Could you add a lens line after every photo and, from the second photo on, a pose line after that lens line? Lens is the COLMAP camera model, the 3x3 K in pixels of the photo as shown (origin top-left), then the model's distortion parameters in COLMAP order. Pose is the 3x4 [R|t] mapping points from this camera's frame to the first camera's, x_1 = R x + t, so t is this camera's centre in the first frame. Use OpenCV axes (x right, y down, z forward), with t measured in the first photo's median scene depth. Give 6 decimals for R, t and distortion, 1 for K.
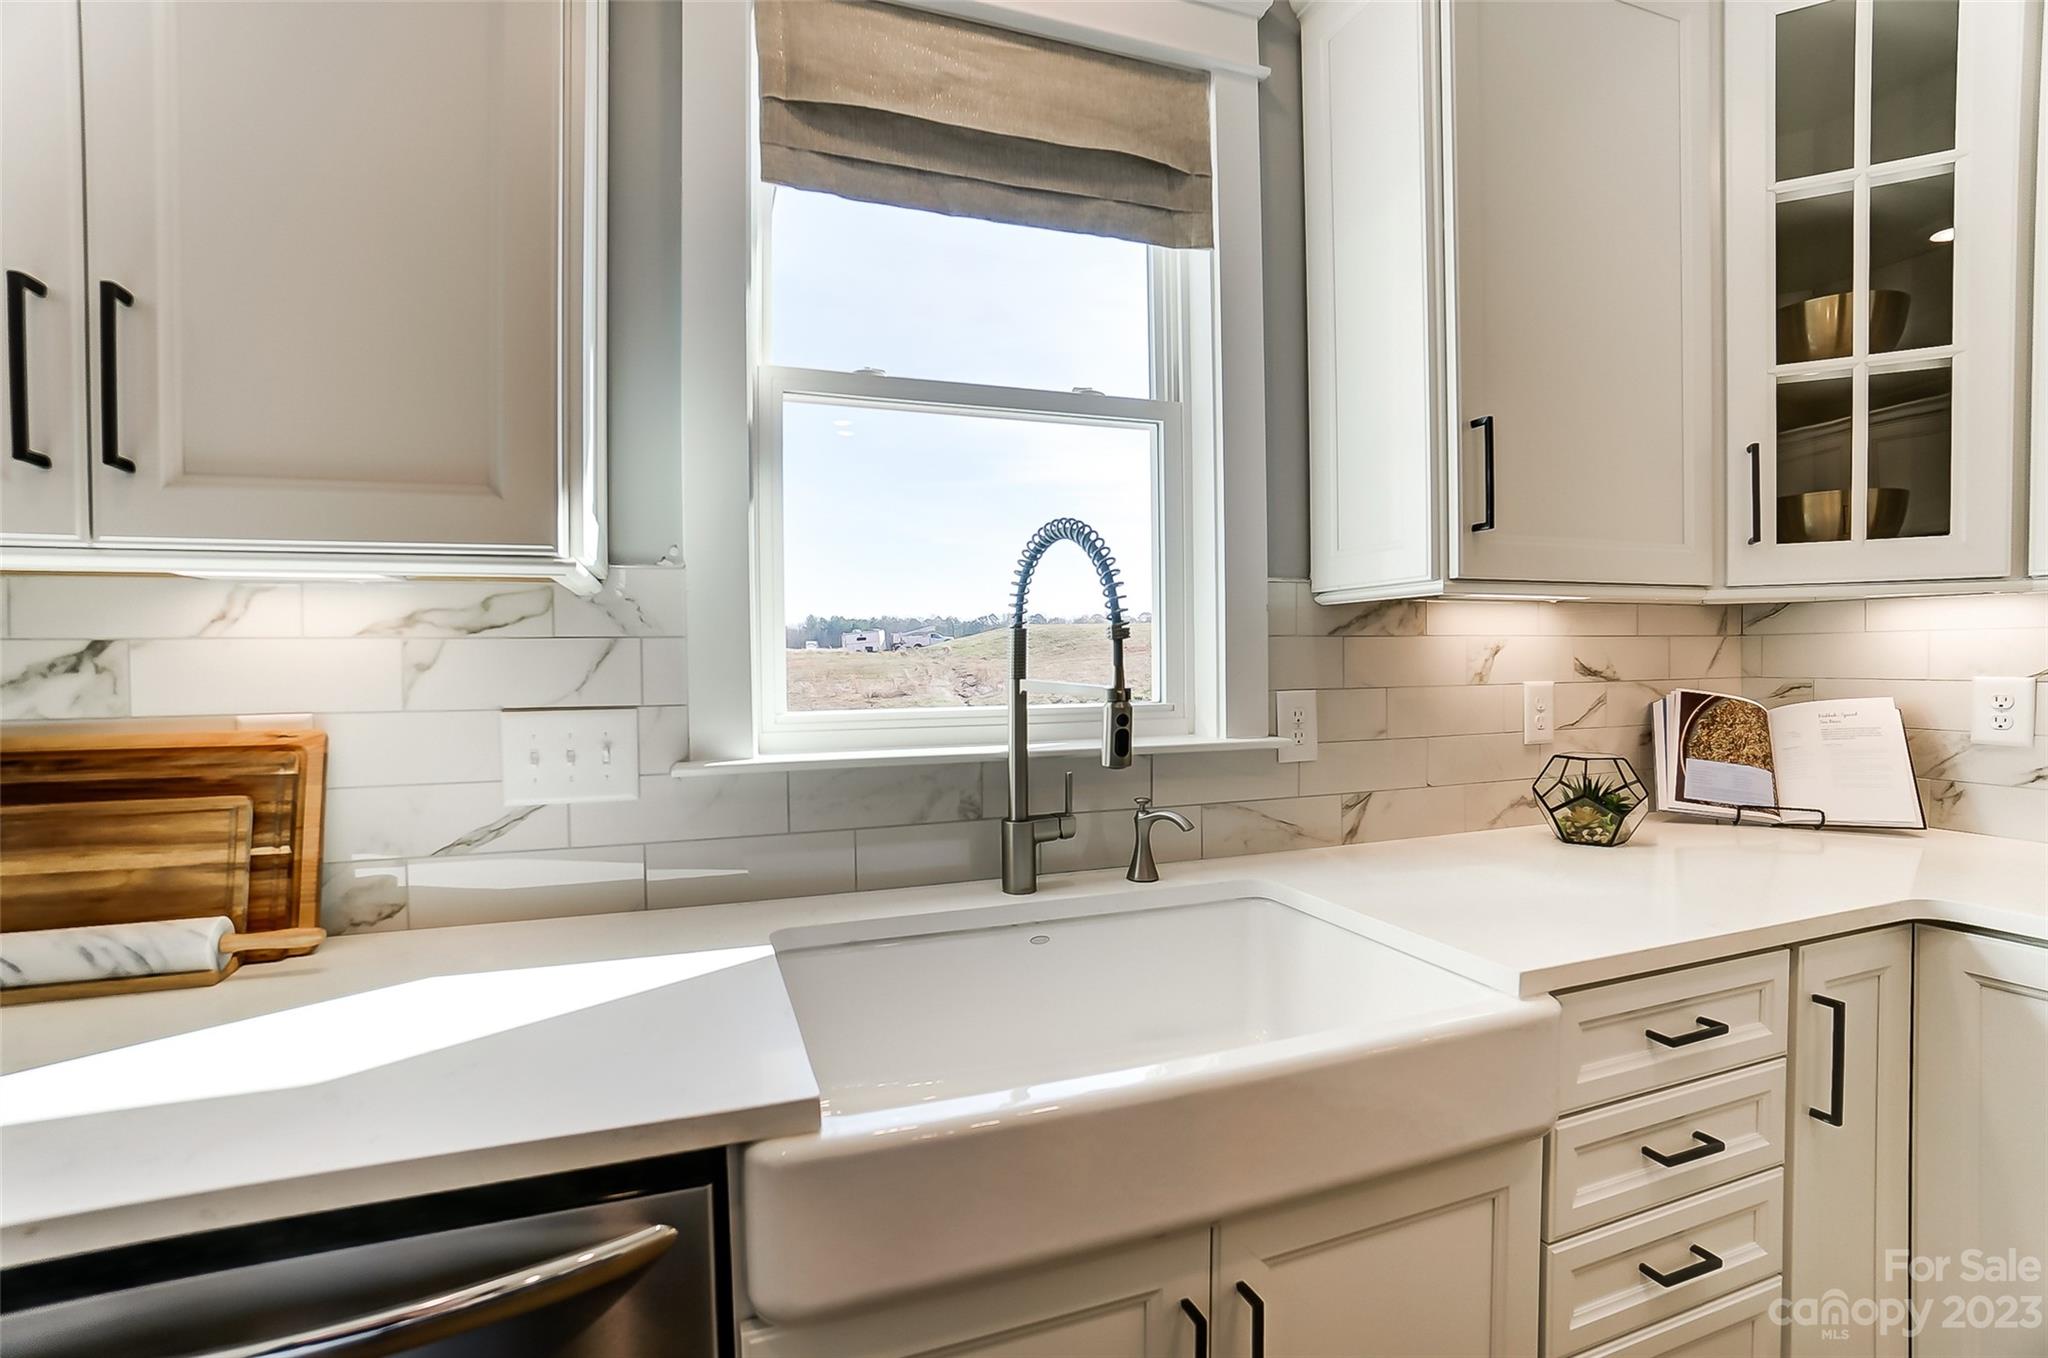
lens RADIAL K [[902.2, 0, 1000.4], [0, 902.2, 675.5], [0, 0, 1]] dist [-0.067642, 0.026220]
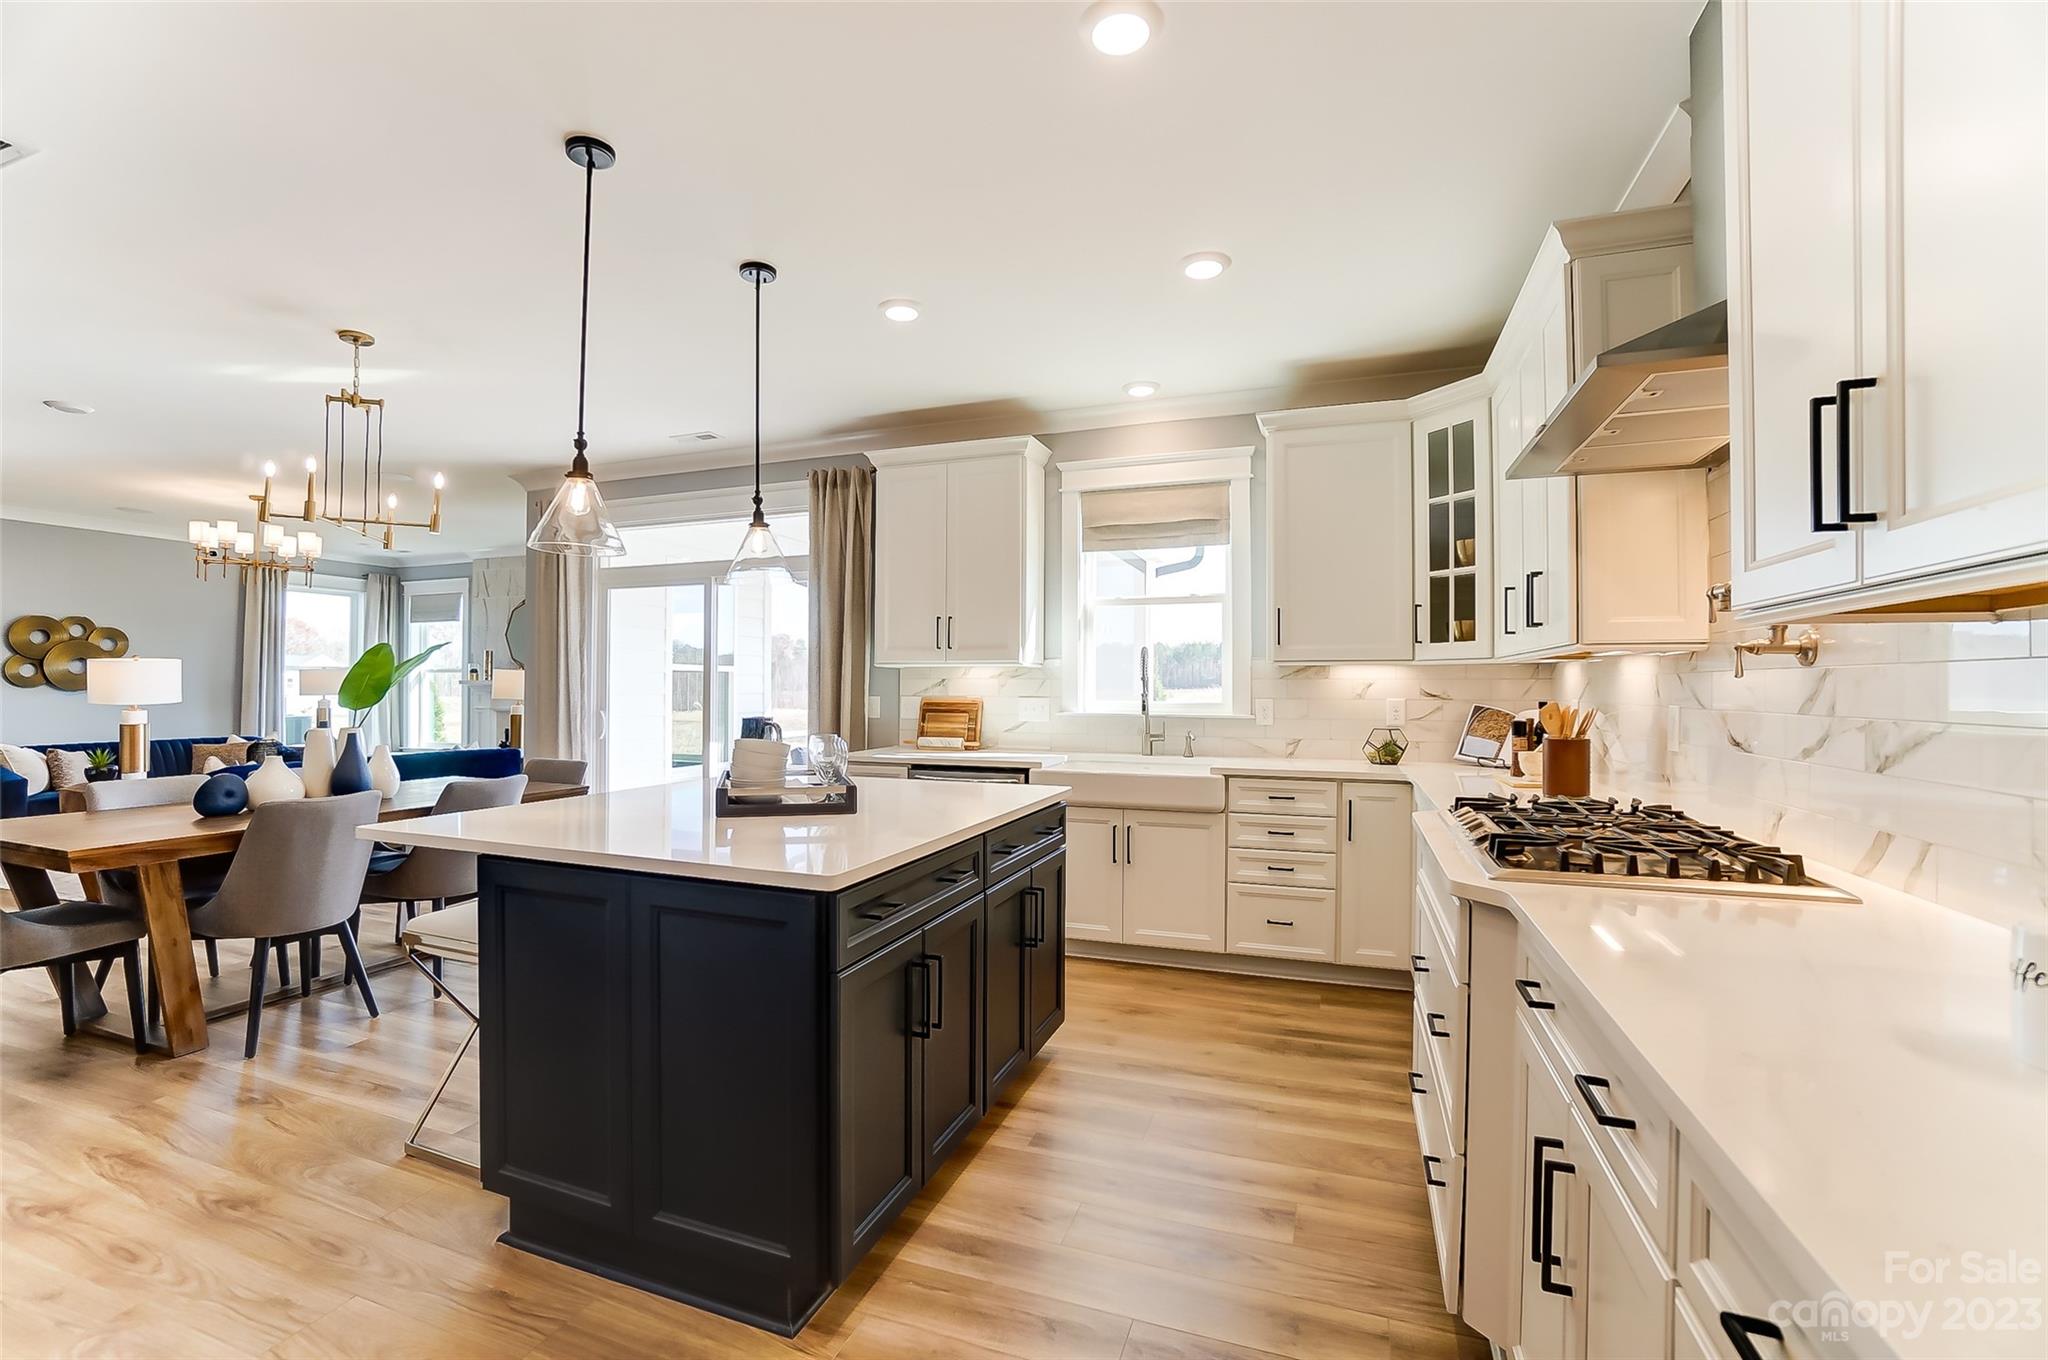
lens RADIAL K [[902.2, 0, 1000.4], [0, 902.2, 676.5], [0, 0, 1]] dist [-0.067642, 0.026220]
pose [[0.765400, 0.005399, -0.643532, 1.617308], [-0.023663, 0.999525, -0.019759, 0.023540], [0.643120, 0.030352, 0.765164, -1.764742]]
